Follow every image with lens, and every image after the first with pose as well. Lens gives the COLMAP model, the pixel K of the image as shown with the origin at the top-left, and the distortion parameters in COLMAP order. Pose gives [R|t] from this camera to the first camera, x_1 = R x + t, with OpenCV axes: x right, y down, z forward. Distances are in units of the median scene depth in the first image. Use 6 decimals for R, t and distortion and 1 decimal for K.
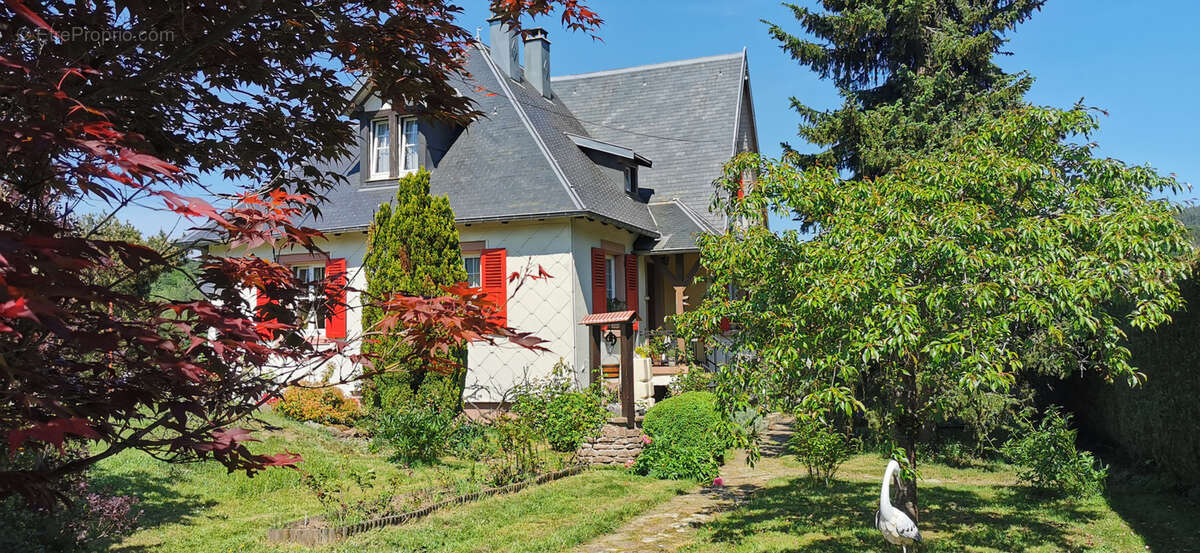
lens RADIAL K [[934.5, 0, 597.1], [0, 934.5, 276.8], [0, 0, 1]] dist [0.029668, 0.002265]
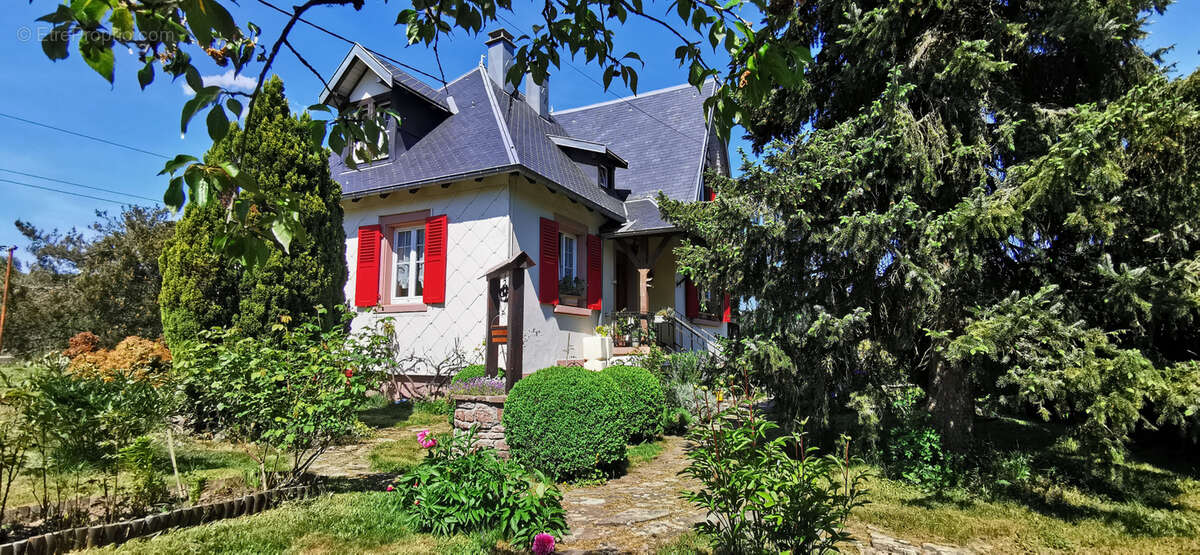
lens RADIAL K [[542.3, 0, 603.1], [0, 542.3, 280.1], [0, 0, 1]] dist [0.002530, 0.000130]
pose [[0.995573, 0.010096, -0.093450, 0.101282], [-0.015798, 0.998044, -0.060483, 0.060085], [0.092657, 0.061692, 0.993785, 0.410329]]
